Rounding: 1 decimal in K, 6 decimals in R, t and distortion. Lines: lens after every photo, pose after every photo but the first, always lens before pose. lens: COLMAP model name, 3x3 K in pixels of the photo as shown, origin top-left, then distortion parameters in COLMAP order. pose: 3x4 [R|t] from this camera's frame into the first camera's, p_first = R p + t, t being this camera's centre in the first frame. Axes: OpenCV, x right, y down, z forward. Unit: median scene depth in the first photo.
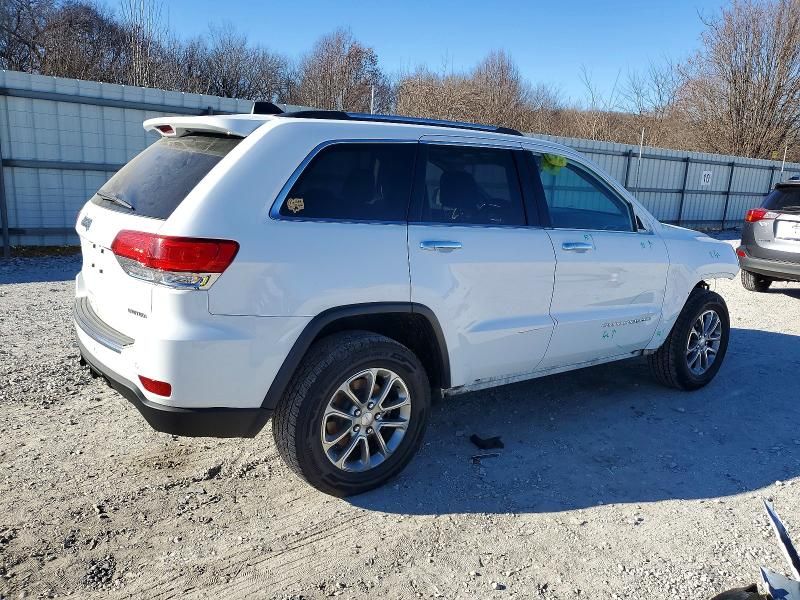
lens RADIAL K [[608.8, 0, 401.3], [0, 608.8, 295.6], [0, 0, 1]] dist [0.012918, 0.003335]
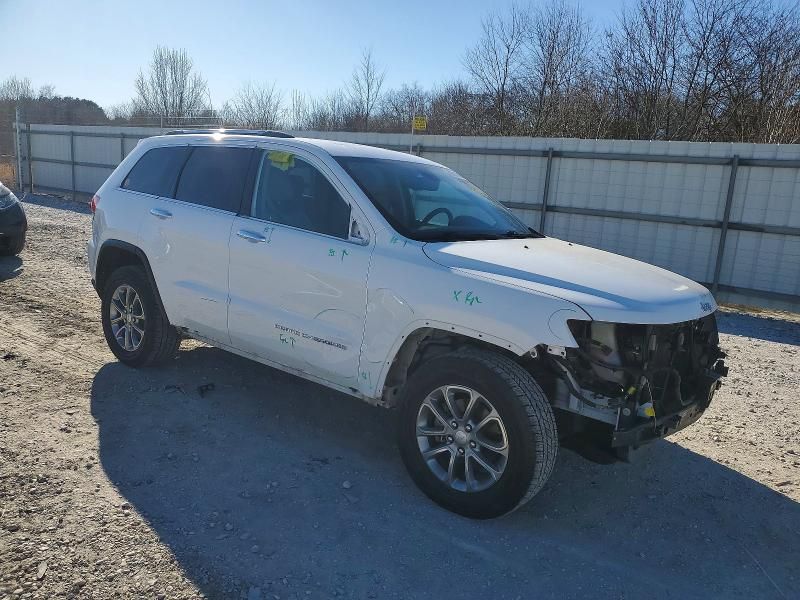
lens RADIAL K [[600.2, 0, 400.0], [0, 600.2, 300.0], [0, 0, 1]] dist [0.004240, 0.004335]
pose [[0.311616, 0.153180, -0.937780, 0.870118], [-0.255216, 0.964148, 0.072681, -0.074399], [0.915293, 0.216688, 0.339538, 0.581717]]
